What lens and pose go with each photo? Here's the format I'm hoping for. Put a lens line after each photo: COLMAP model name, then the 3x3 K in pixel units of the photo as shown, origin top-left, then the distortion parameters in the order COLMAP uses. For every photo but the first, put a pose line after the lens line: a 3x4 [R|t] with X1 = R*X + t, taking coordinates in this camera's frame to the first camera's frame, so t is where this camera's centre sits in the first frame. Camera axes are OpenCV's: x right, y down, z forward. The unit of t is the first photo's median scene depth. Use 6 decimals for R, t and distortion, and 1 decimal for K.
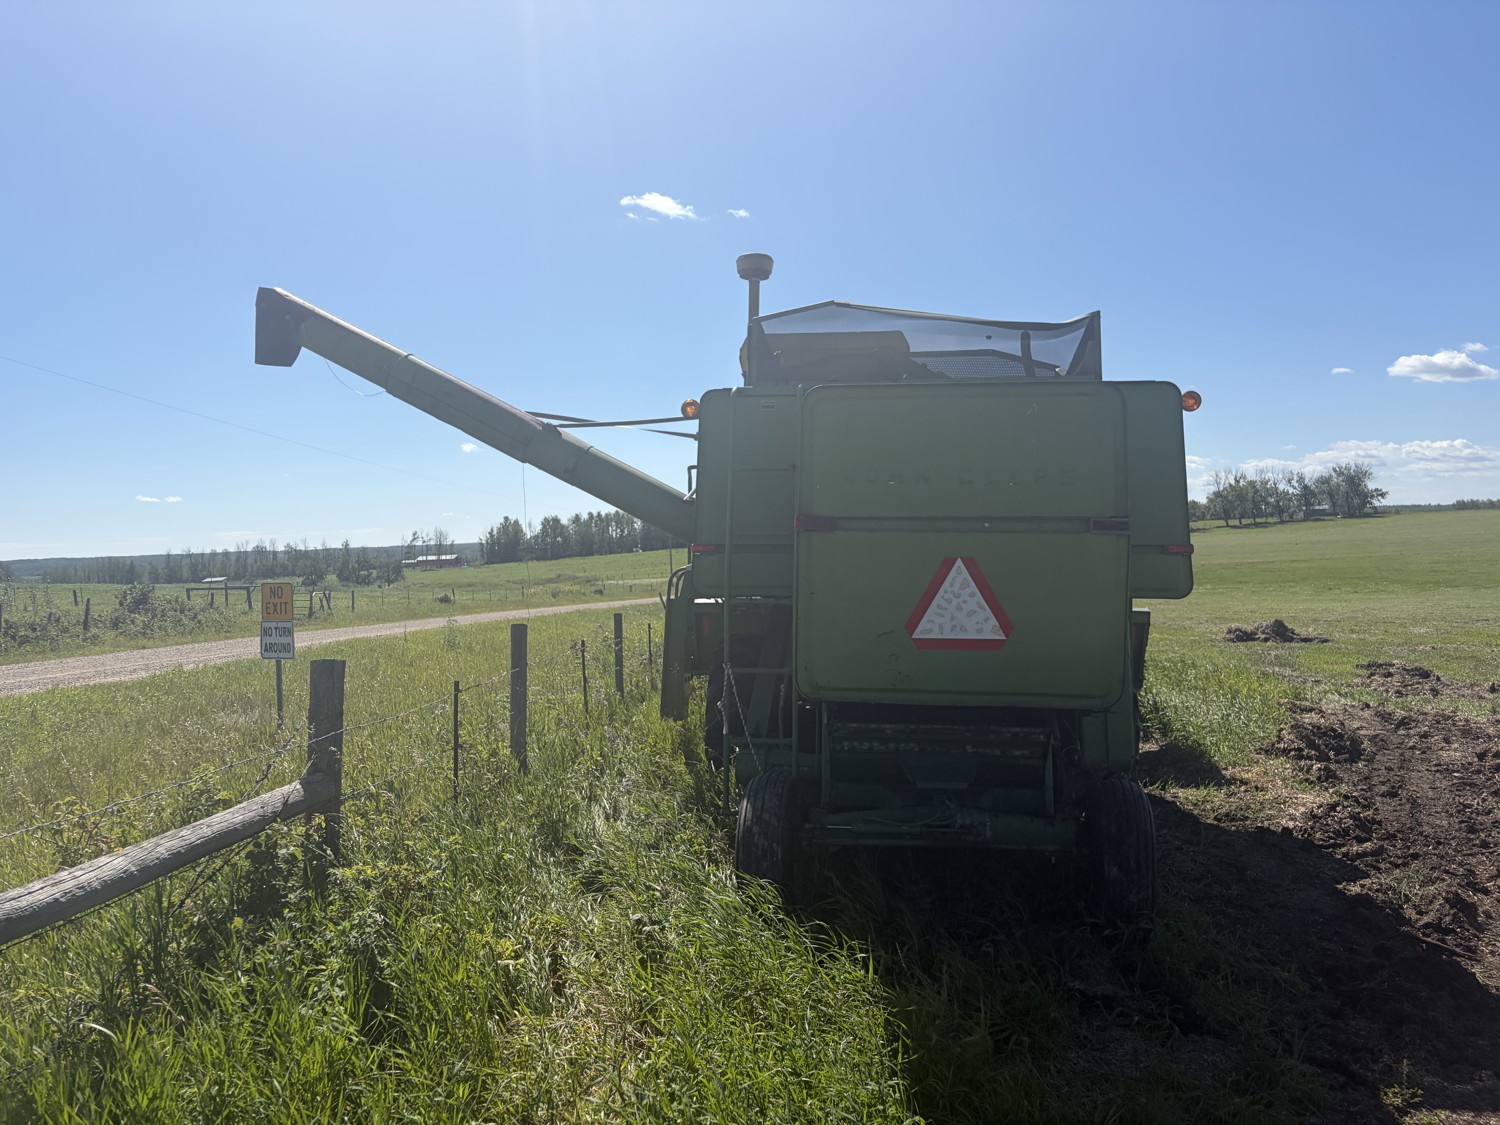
lens RADIAL K [[1145.6, 0, 747.9], [0, 1145.6, 562.1], [0, 0, 1]] dist [0.040213, -0.039760]
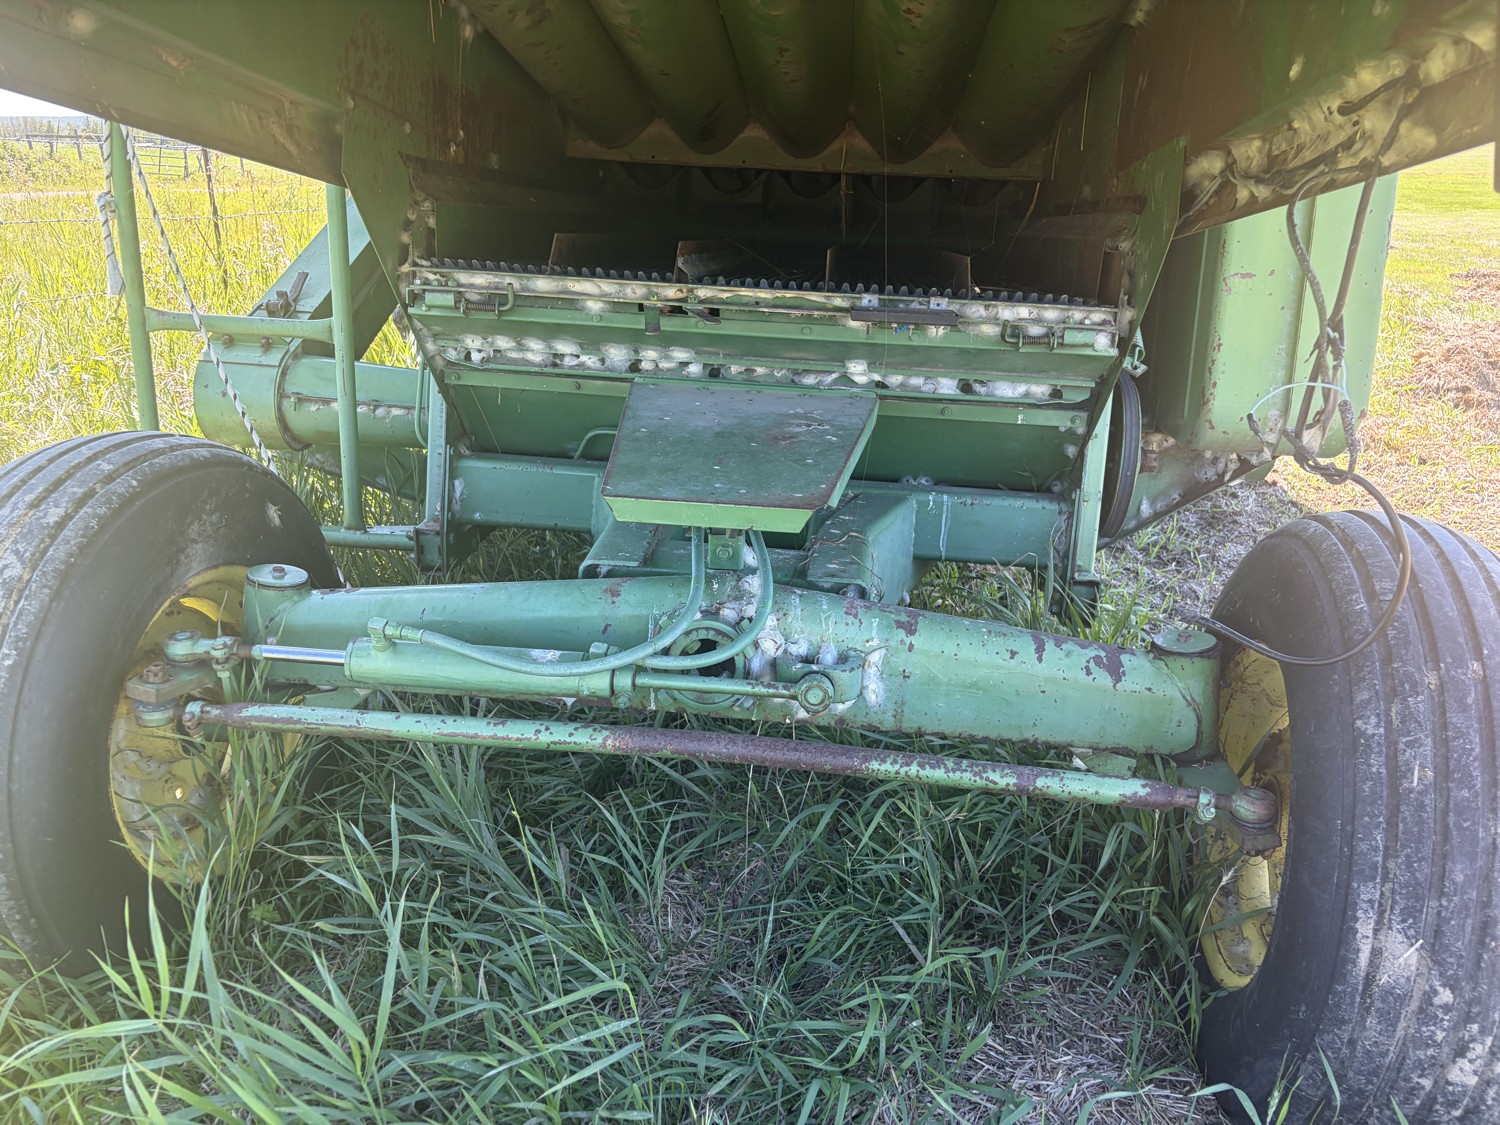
lens RADIAL K [[1145.6, 0, 750.7], [0, 1145.6, 562.1], [0, 0, 1]] dist [0.040213, -0.039760]
pose [[0.998935, 0.035061, 0.030008, 0.156529], [-0.043005, 0.943103, 0.329707, 0.109964], [-0.016741, -0.330646, 0.943606, 0.692666]]
